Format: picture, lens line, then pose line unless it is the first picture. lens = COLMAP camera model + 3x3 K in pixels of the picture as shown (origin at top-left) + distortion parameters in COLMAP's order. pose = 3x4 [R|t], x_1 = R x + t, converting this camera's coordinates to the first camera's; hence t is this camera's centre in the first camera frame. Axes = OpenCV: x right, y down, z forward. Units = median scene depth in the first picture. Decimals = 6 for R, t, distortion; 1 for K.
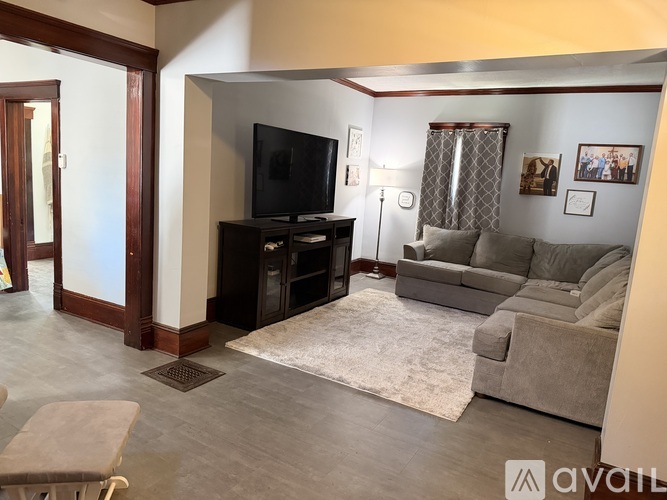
lens RADIAL K [[469.6, 0, 337.0], [0, 469.6, 245.4], [0, 0, 1]] dist [0.139033, -0.203193]
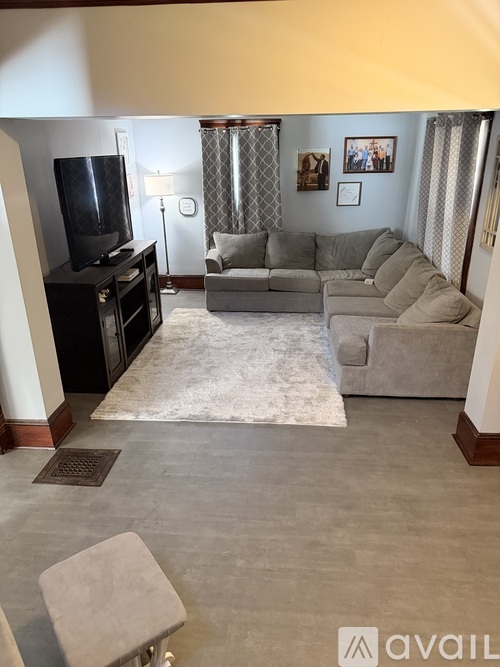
lens RADIAL K [[469.6, 0, 250.0], [0, 469.6, 333.5], [0, 0, 1]] dist [0.139033, -0.203193]
pose [[0.898859, -0.234705, 0.370089, -0.192264], [0.141441, 0.954671, 0.261911, -0.106775], [-0.414785, -0.183075, 0.891312, 0.055228]]
